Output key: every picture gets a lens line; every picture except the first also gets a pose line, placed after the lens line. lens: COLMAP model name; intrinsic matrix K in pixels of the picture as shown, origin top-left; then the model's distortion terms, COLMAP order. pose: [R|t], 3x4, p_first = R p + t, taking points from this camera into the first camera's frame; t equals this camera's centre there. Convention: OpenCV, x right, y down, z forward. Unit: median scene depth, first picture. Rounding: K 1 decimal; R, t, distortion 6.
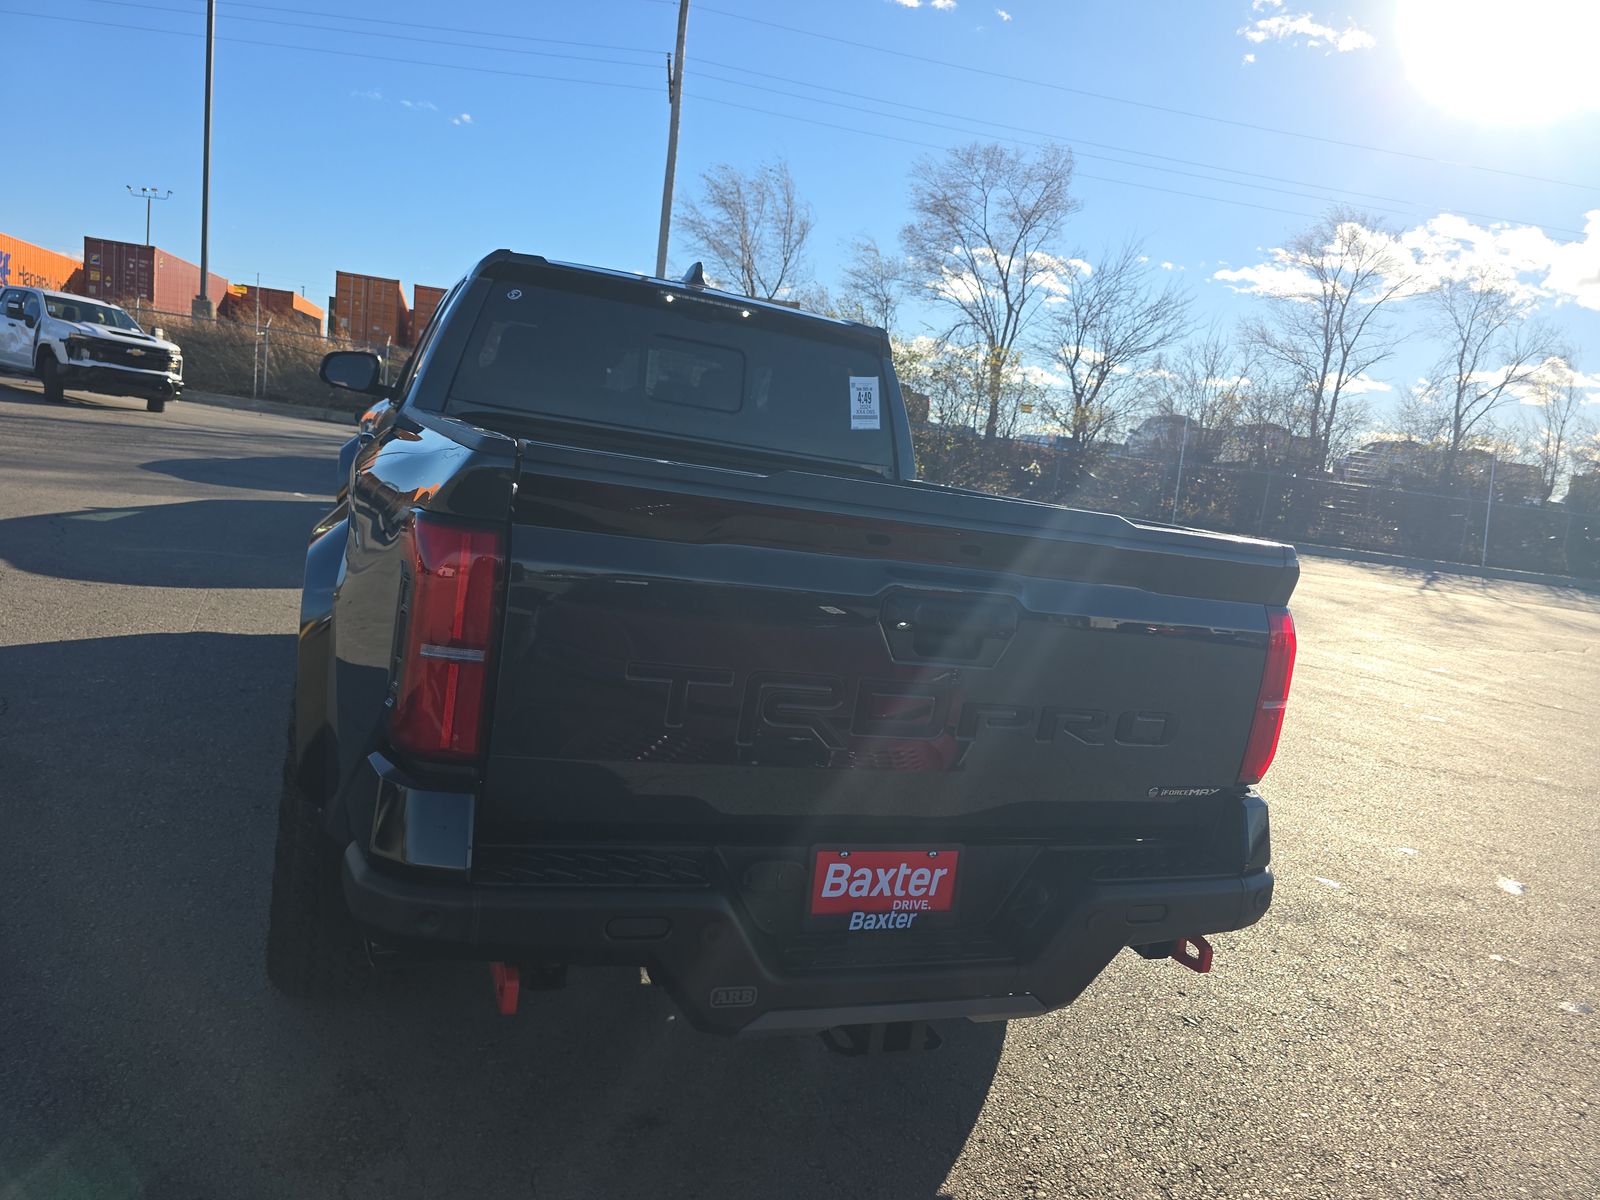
lens RADIAL K [[1081.2, 0, 805.5], [0, 1081.2, 604.6], [0, 0, 1]] dist [0.040154, -0.028564]
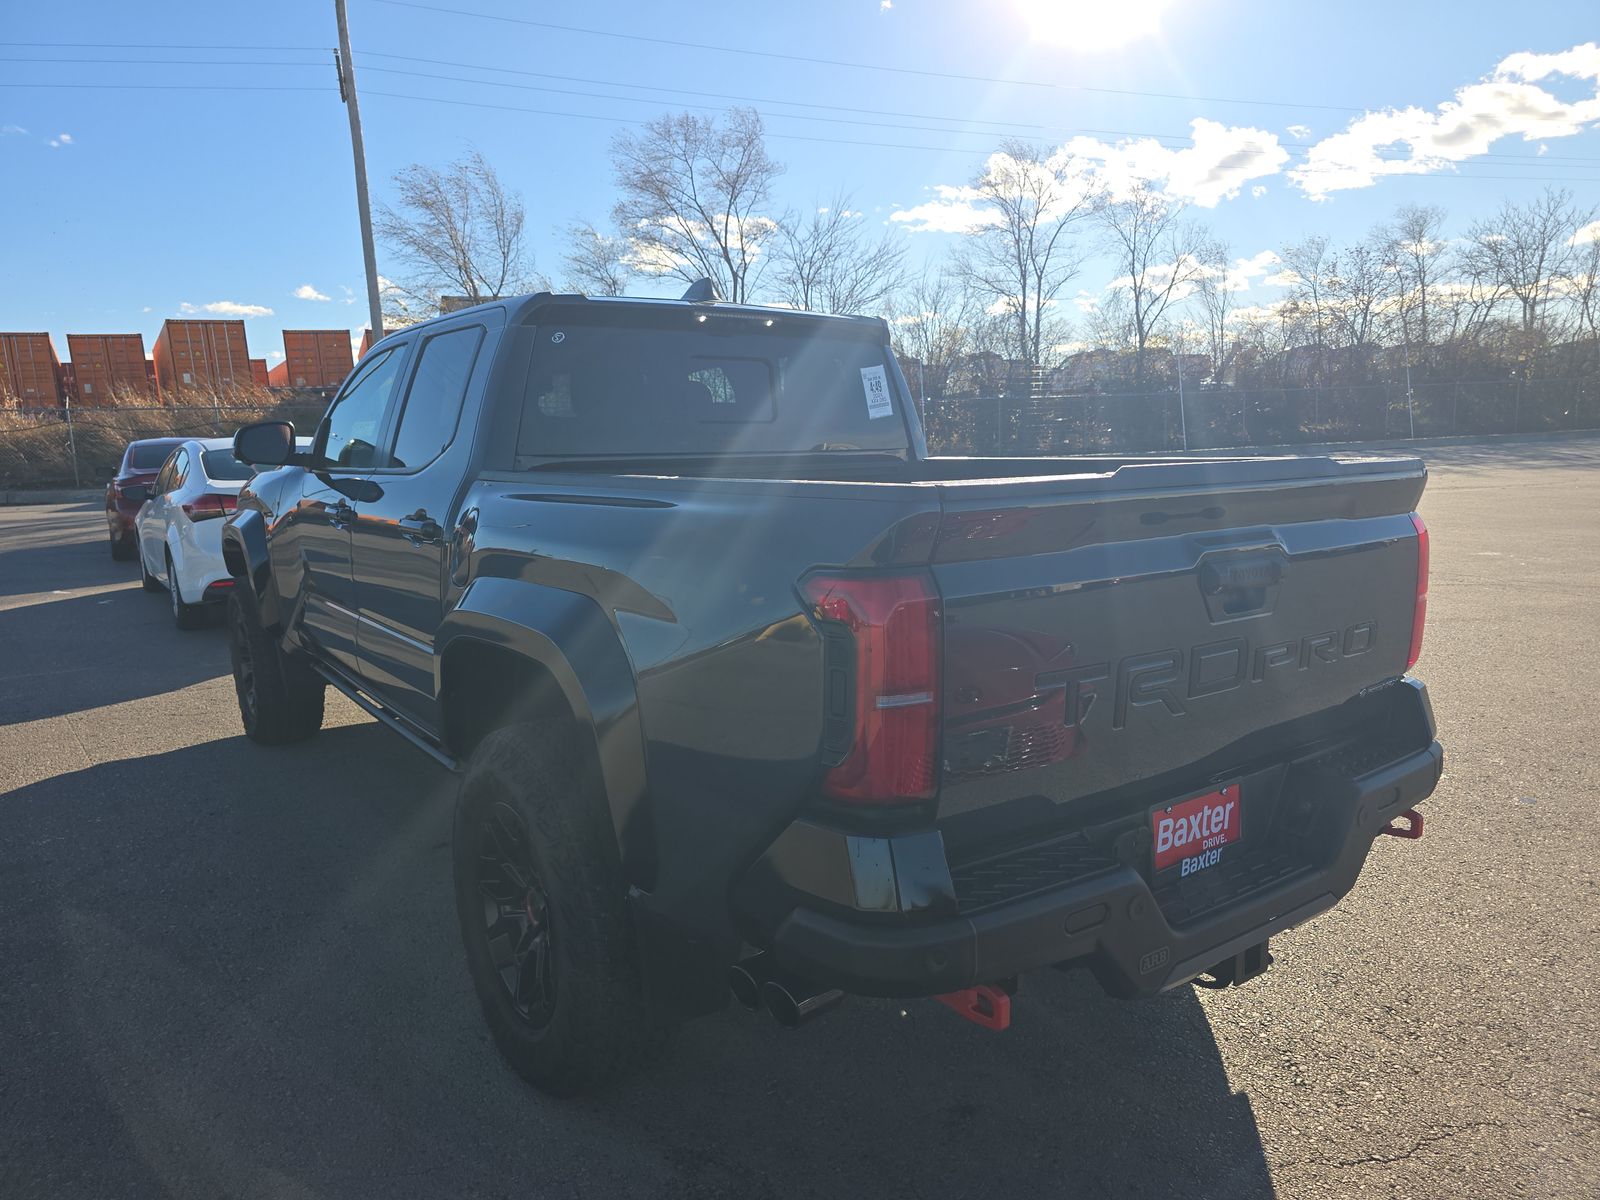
lens RADIAL K [[1081.2, 0, 803.6], [0, 1081.2, 608.5], [0, 0, 1]] dist [0.040154, -0.028564]
pose [[0.956318, -0.197435, 0.215581, -0.029963], [0.191666, 0.980307, 0.047563, -0.005182], [-0.220726, -0.004166, 0.975327, 0.001473]]
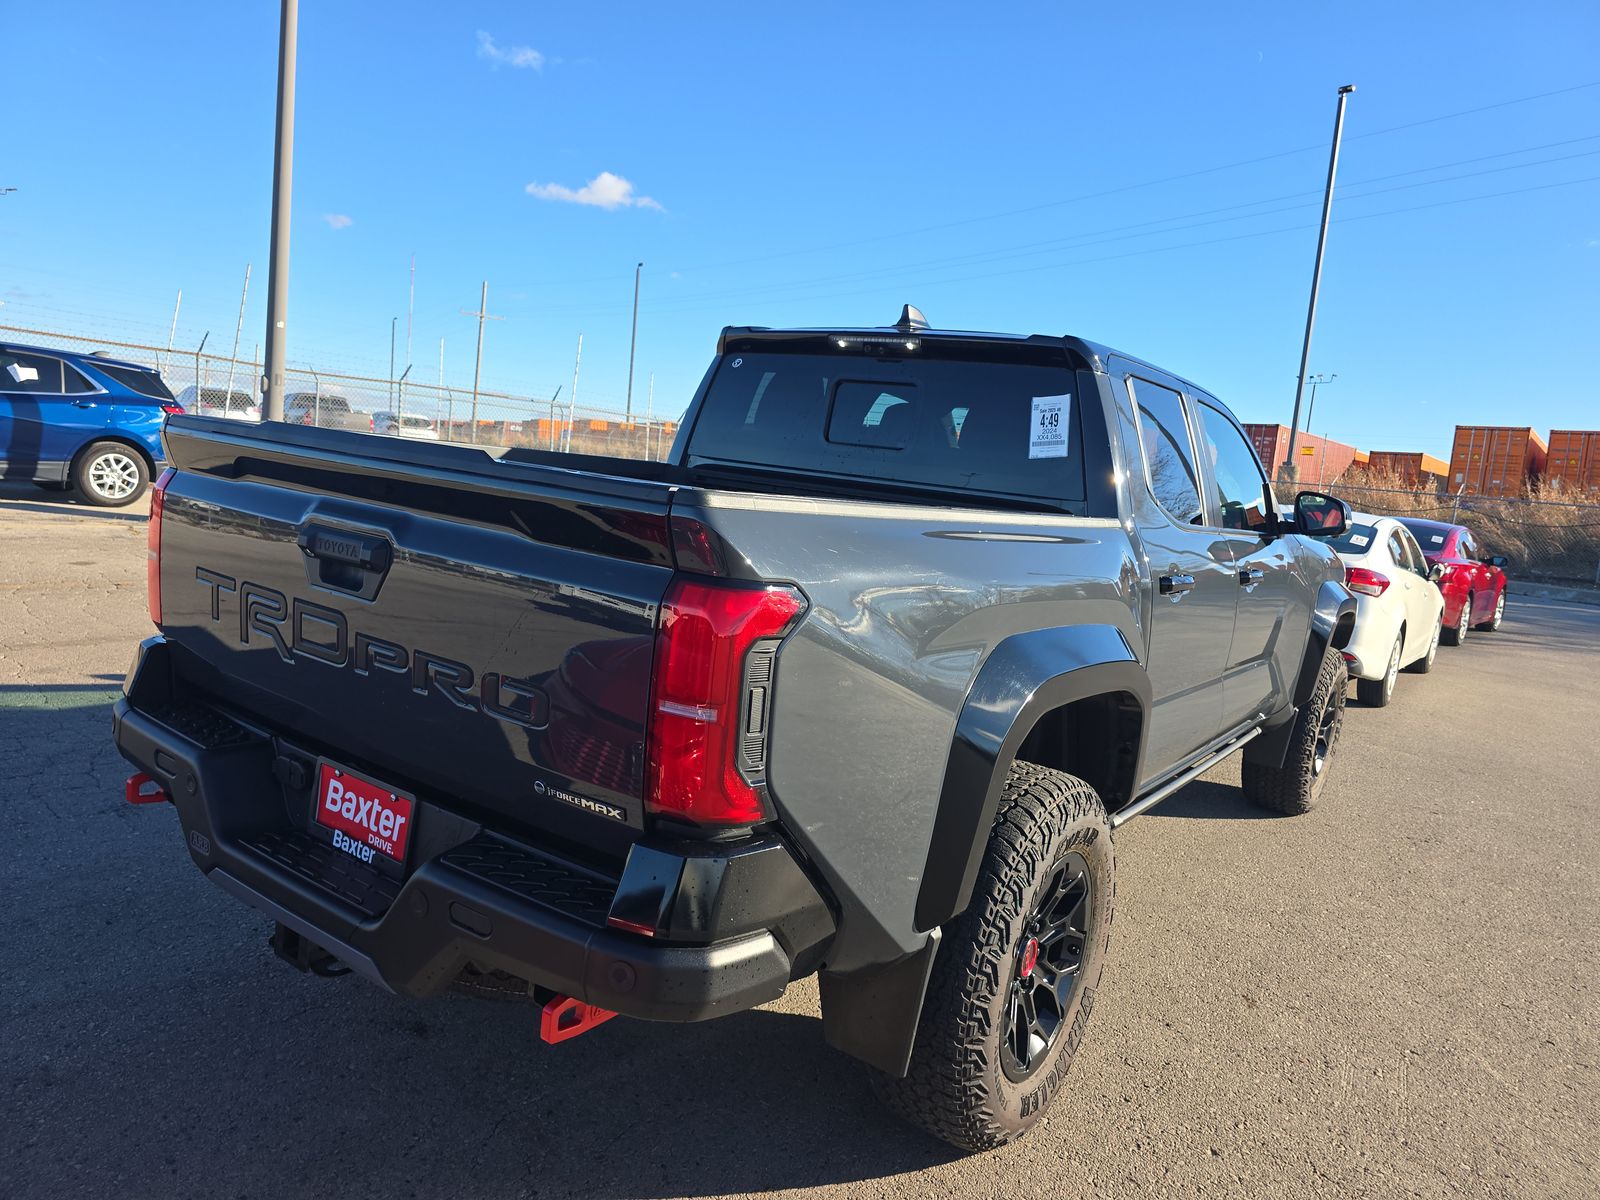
lens RADIAL K [[1081.2, 0, 811.8], [0, 1081.2, 608.8], [0, 0, 1]] dist [0.040154, -0.028564]
pose [[0.551978, 0.024372, -0.833502, 0.072003], [-0.149241, 0.986321, -0.069992, 0.004282], [0.820395, 0.163027, 0.548064, 0.045165]]
